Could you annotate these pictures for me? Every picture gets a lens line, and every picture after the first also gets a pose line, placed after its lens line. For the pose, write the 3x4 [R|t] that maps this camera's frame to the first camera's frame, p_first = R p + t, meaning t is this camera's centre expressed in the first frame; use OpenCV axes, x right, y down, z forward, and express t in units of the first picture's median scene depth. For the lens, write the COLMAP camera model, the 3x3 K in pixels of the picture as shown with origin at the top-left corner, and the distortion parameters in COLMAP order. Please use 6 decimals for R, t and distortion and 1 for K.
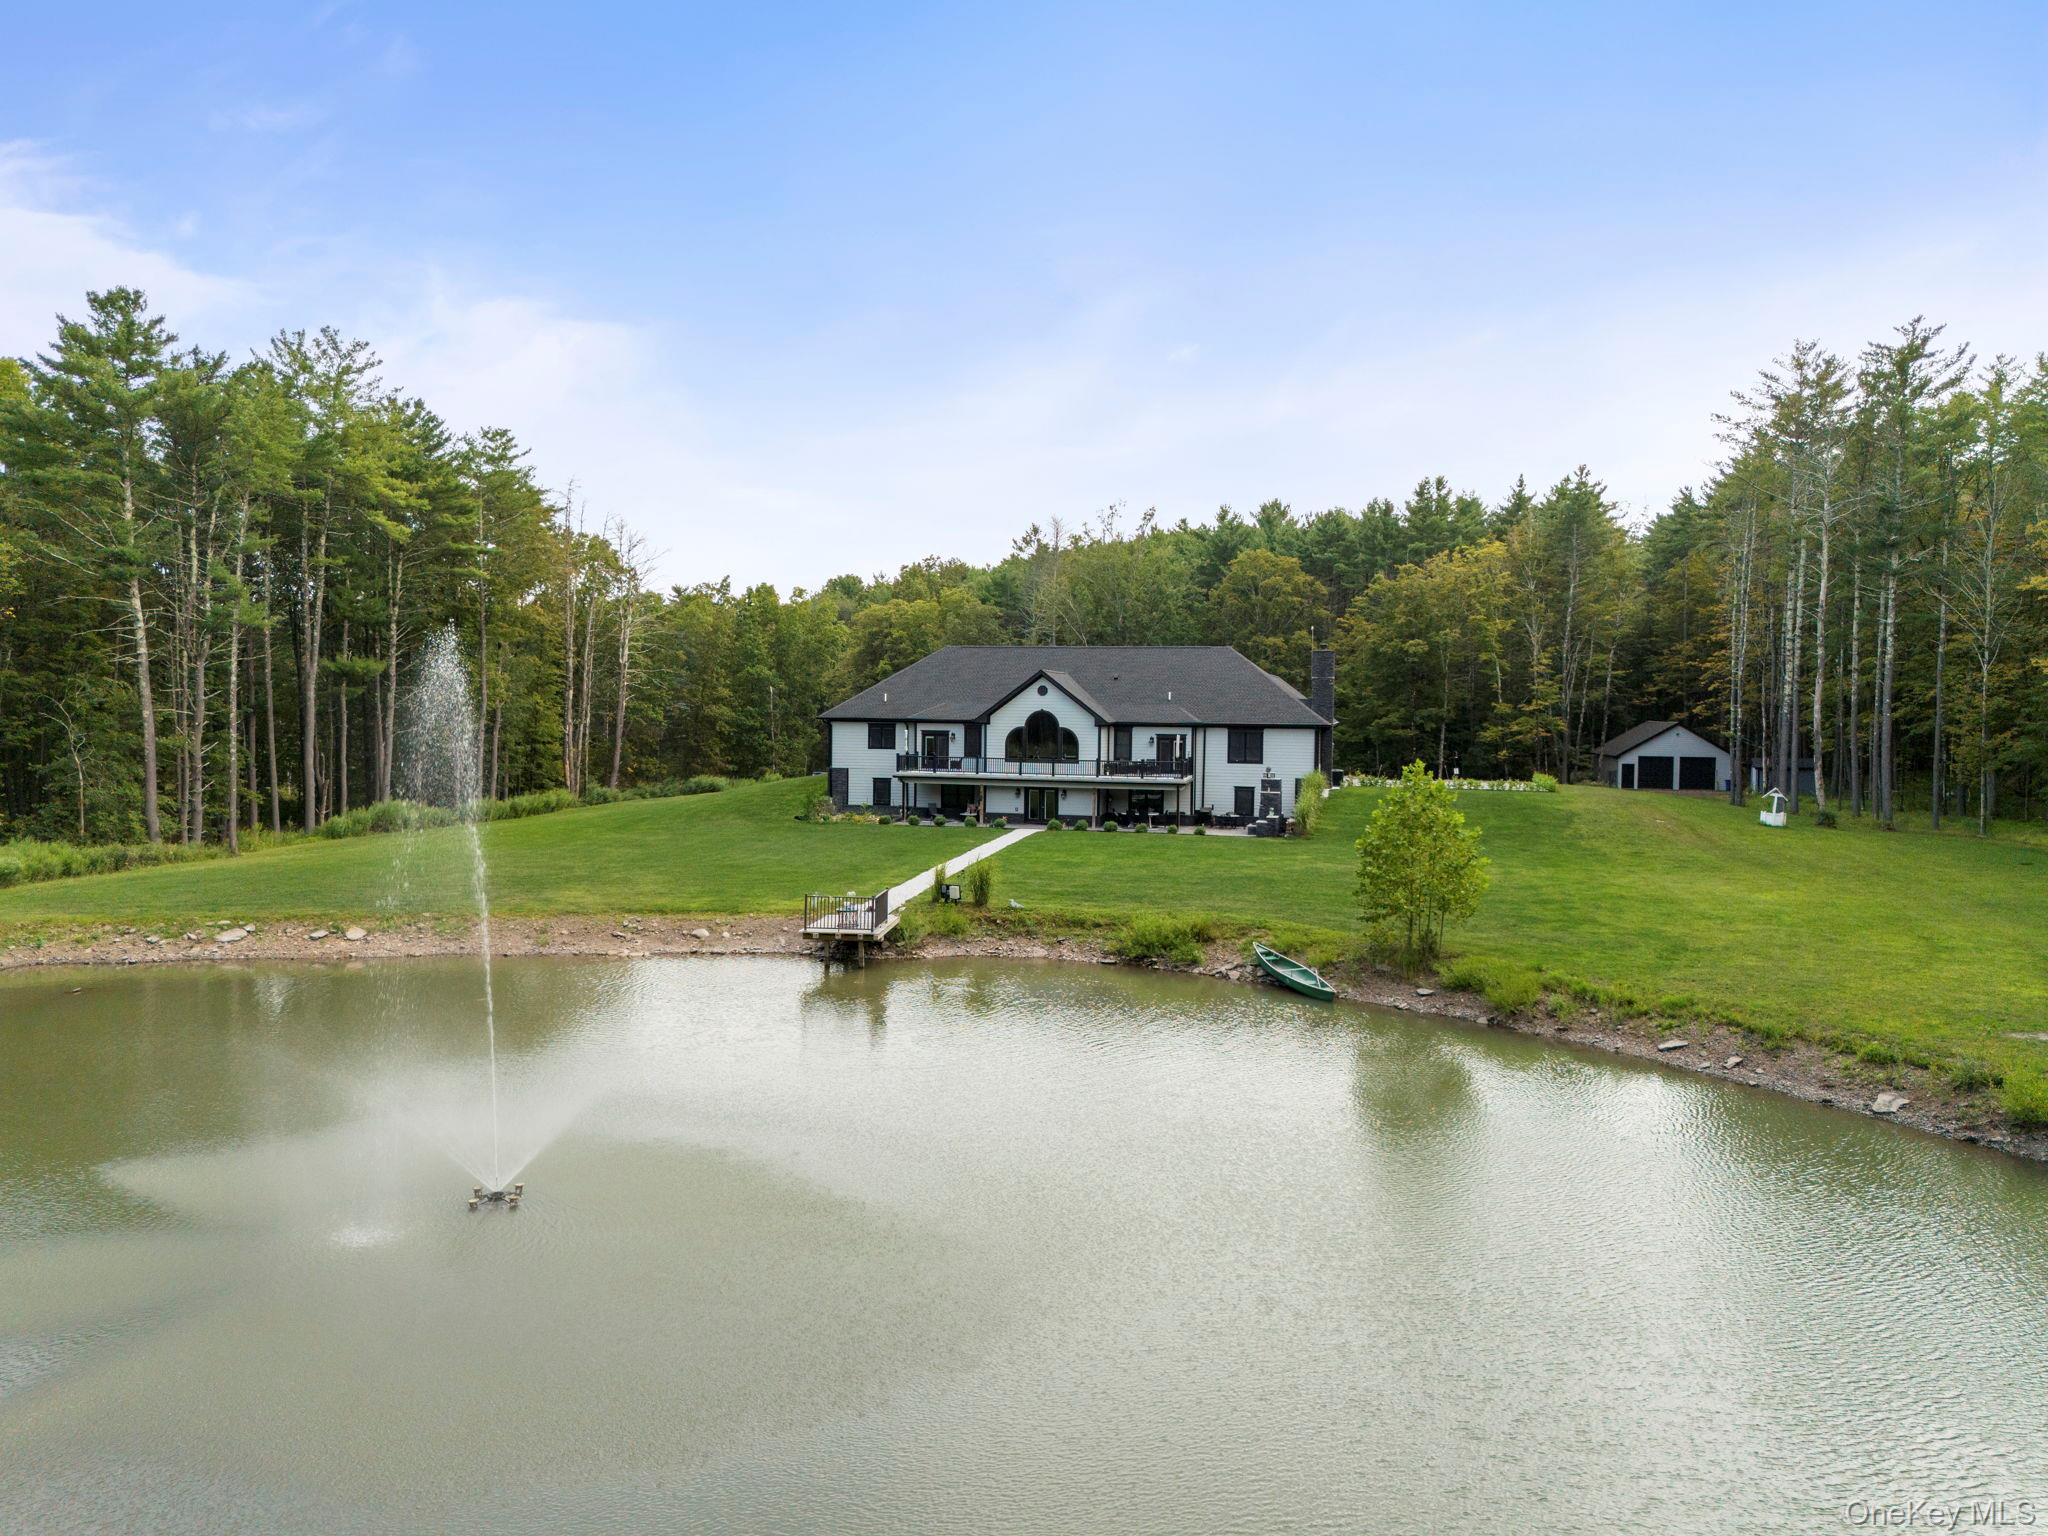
lens RADIAL K [[1485.9, 0, 1024.0], [0, 1485.9, 768.0], [0, 0, 1]] dist [0.001649, 0.002341]
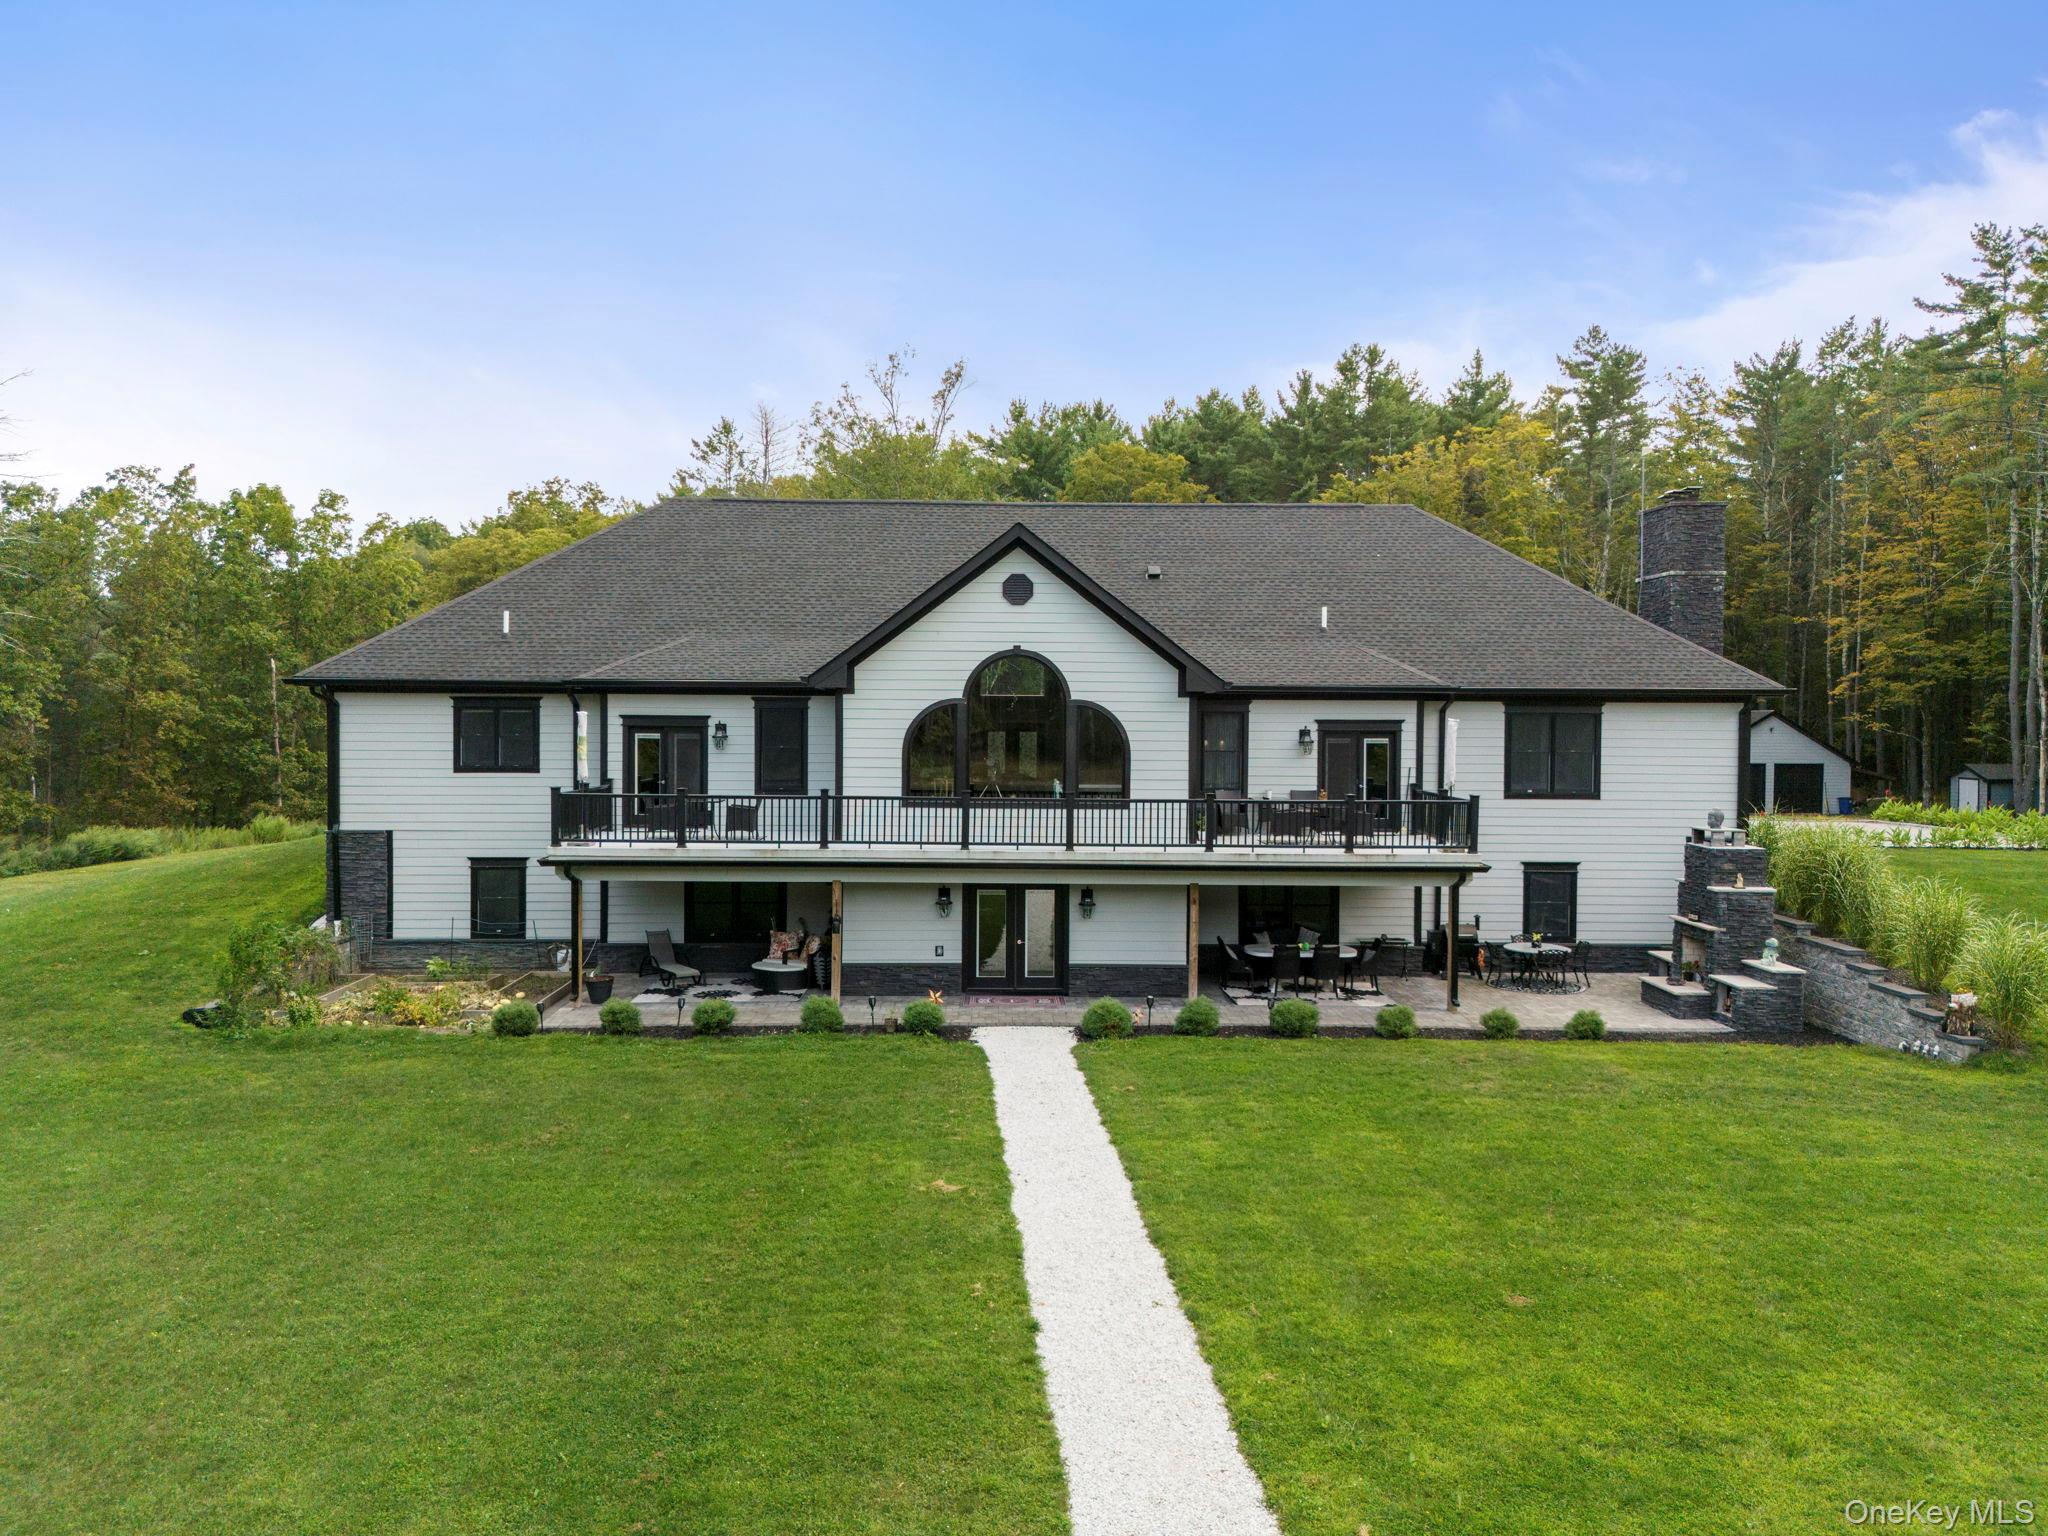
lens RADIAL K [[1485.9, 0, 1024.0], [0, 1485.9, 768.0], [0, 0, 1]] dist [0.001649, 0.002341]
pose [[0.966885, -0.013758, 0.254840, -0.067667], [0.015678, 0.999862, -0.005504, -0.010363], [-0.254729, 0.009317, 0.966968, 0.659021]]
